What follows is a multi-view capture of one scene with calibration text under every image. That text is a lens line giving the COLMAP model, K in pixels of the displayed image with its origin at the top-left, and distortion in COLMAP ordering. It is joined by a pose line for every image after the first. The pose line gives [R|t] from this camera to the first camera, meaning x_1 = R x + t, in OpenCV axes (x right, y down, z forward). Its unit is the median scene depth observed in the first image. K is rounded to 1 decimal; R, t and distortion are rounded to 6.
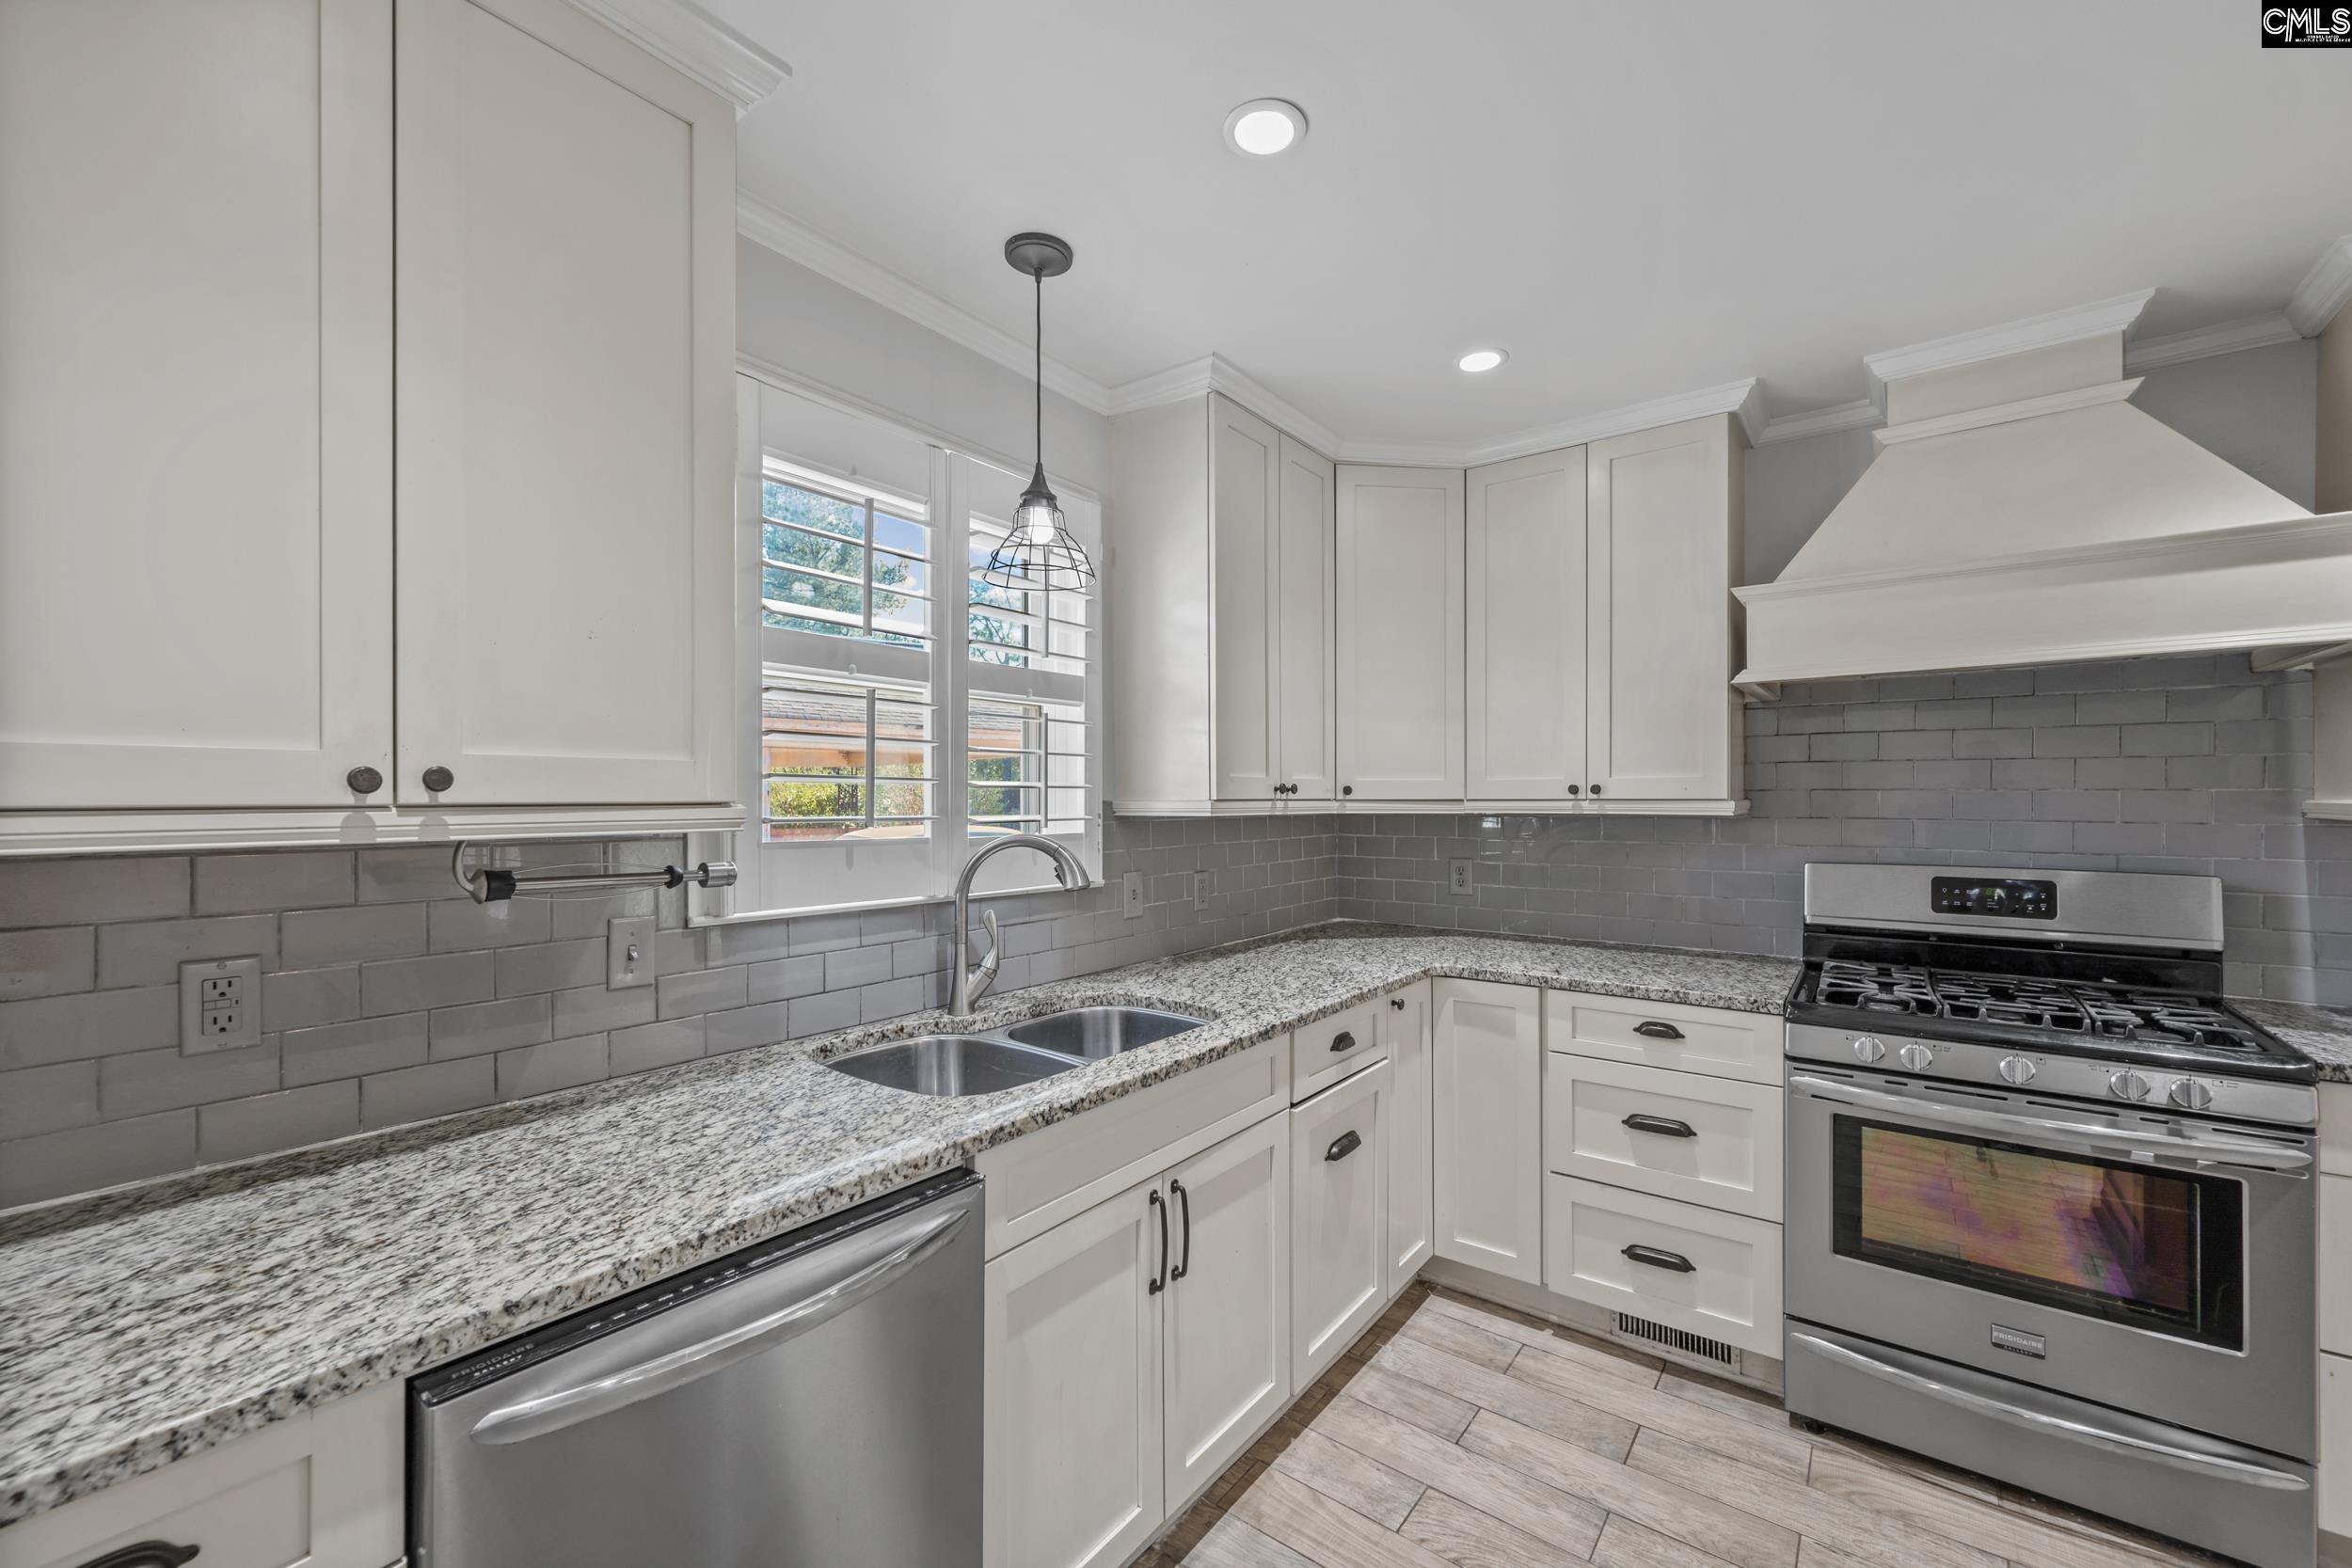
lens RADIAL K [[934.8, 0, 1210.7], [0, 934.8, 801.6], [0, 0, 1]] dist [-0.004015, 0.000889]
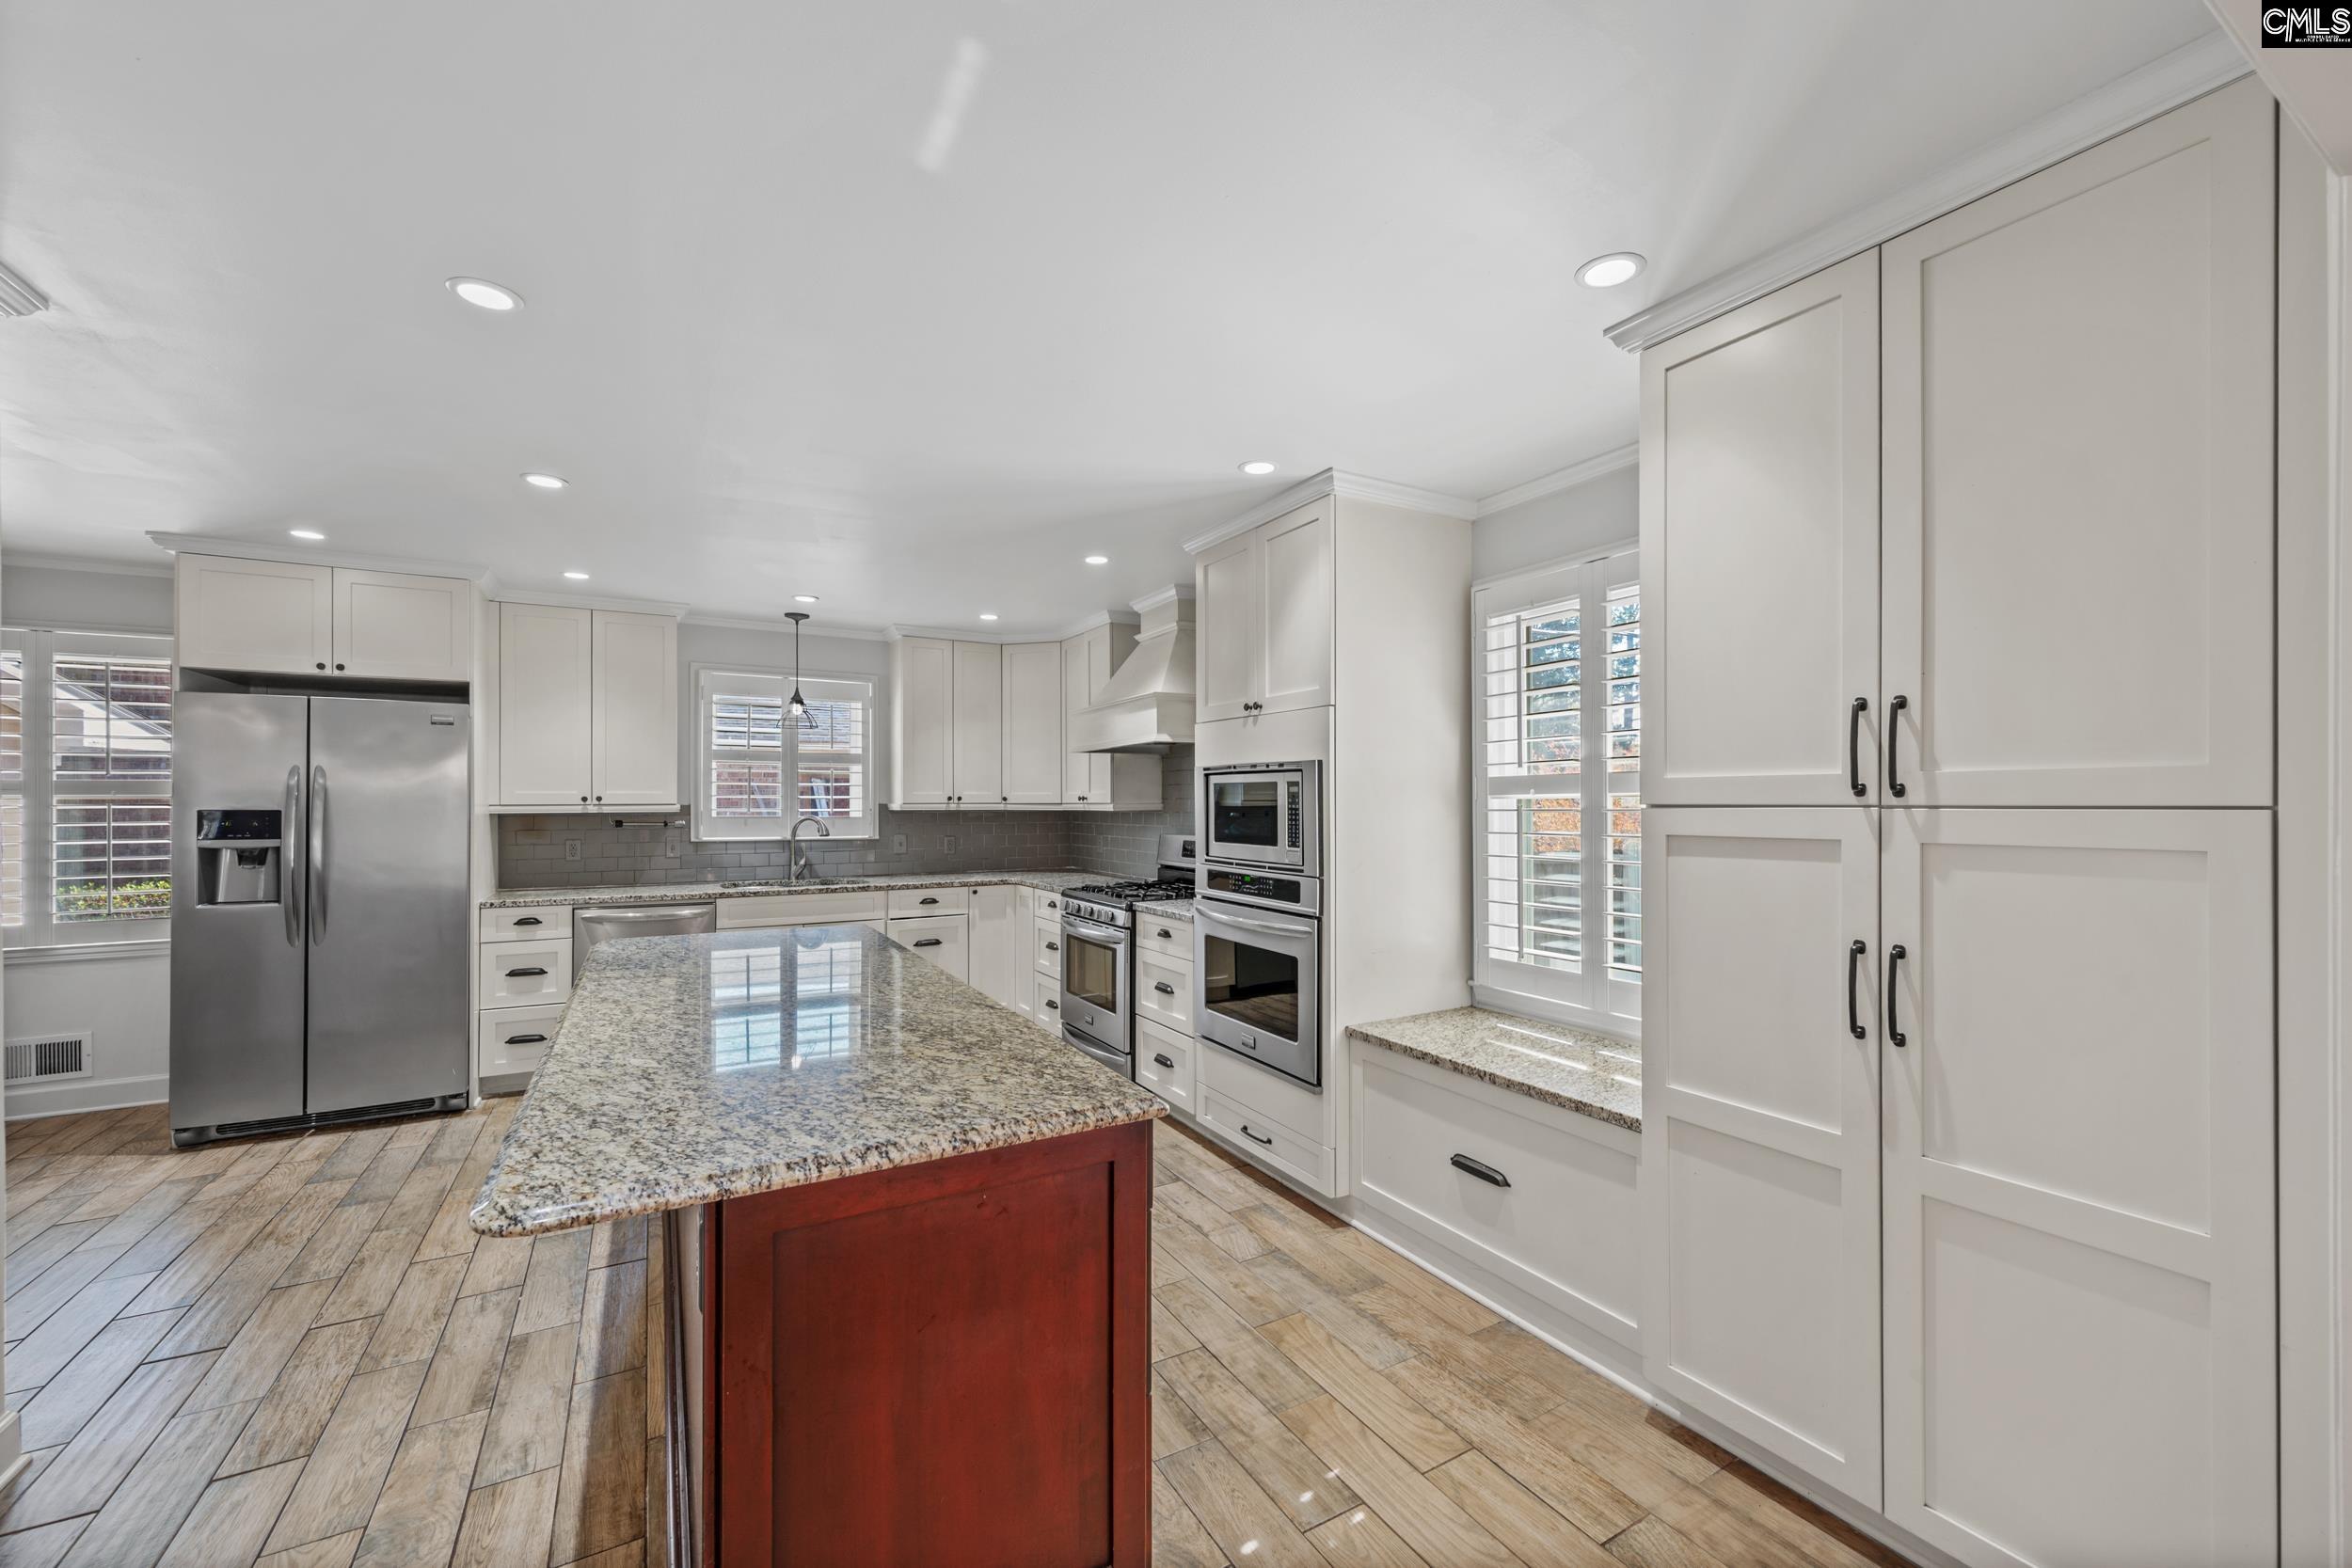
lens RADIAL K [[934.8, 0, 1200.0], [0, 934.8, 803.0], [0, 0, 1]] dist [-0.004015, 0.000889]
pose [[0.922290, 0.003600, -0.386482, 1.930395], [-0.003276, 0.999994, 0.001495, -0.010641], [0.386485, -0.000113, 0.922296, -1.099153]]
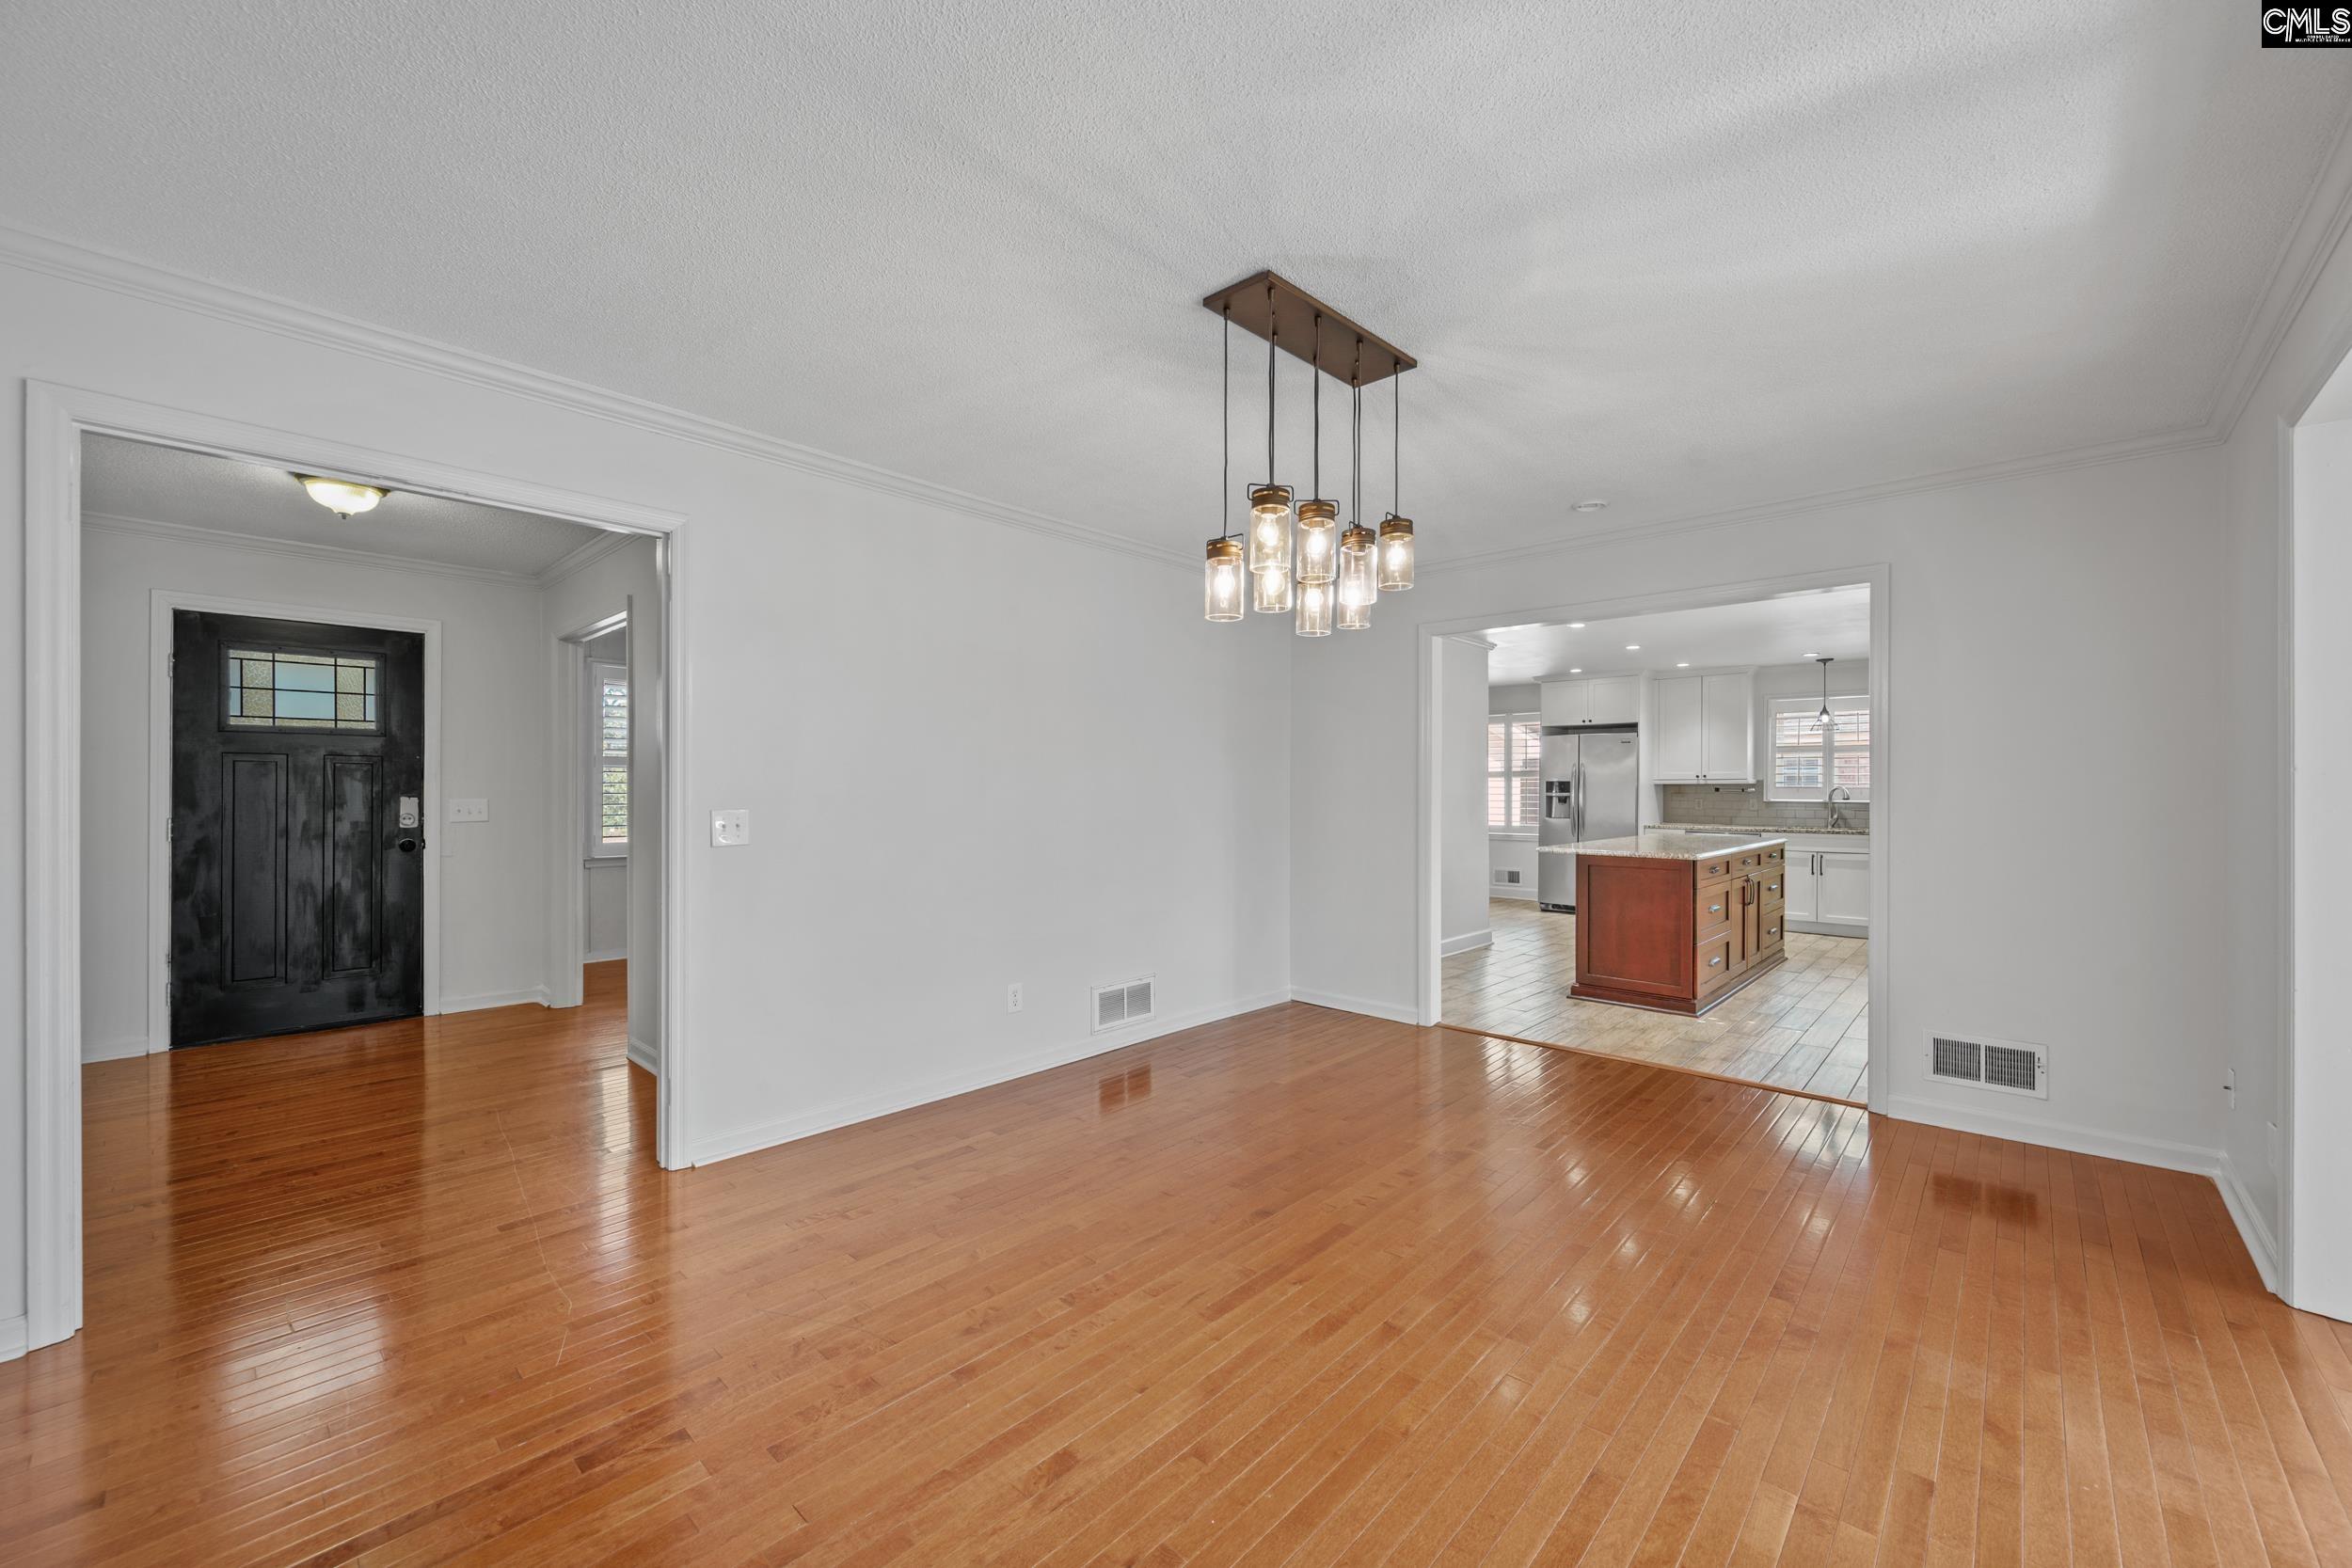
lens RADIAL K [[934.8, 0, 1161.7], [0, 934.8, 783.6], [0, 0, 1]] dist [-0.004015, 0.000889]
pose [[-0.110814, -0.003782, -0.993834, 4.370859], [-0.004568, 0.999984, -0.003296, 0.050381], [0.993831, 0.004175, -0.110829, -1.594657]]
